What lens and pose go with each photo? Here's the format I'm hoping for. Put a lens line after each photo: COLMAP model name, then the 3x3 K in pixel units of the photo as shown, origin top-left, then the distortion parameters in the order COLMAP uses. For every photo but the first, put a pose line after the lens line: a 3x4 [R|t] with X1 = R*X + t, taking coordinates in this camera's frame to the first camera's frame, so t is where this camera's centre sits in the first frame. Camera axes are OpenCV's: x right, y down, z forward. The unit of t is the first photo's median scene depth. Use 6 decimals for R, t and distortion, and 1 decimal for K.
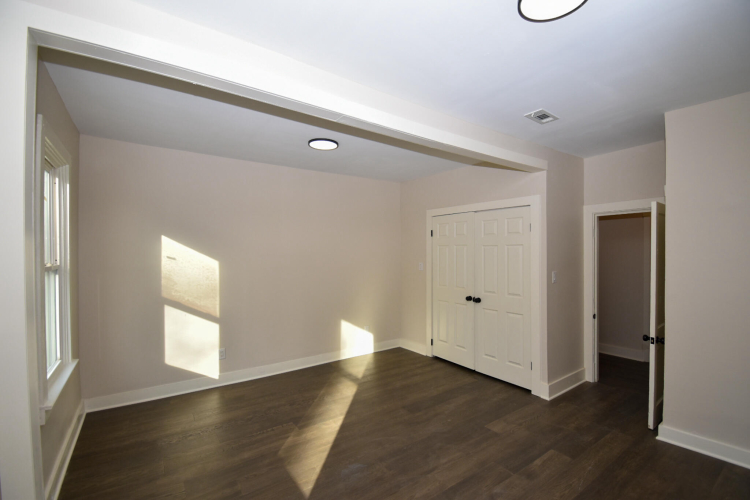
lens RADIAL K [[332.2, 0, 377.7], [0, 332.2, 252.7], [0, 0, 1]] dist [0.012114, -0.019658]
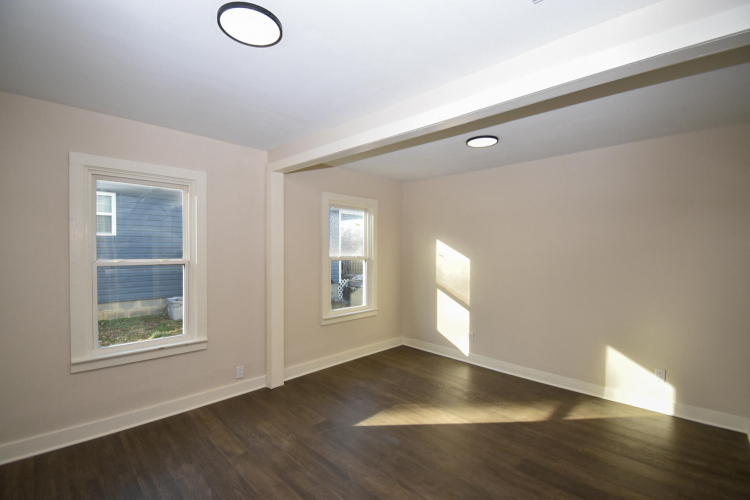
lens RADIAL K [[332.2, 0, 374.7], [0, 332.2, 250.8], [0, 0, 1]] dist [0.012114, -0.019658]
pose [[0.167009, 0.003231, -0.985950, 0.671462], [-0.006139, 0.999979, 0.002237, -0.004433], [0.985936, 0.005679, 0.167026, 0.477890]]
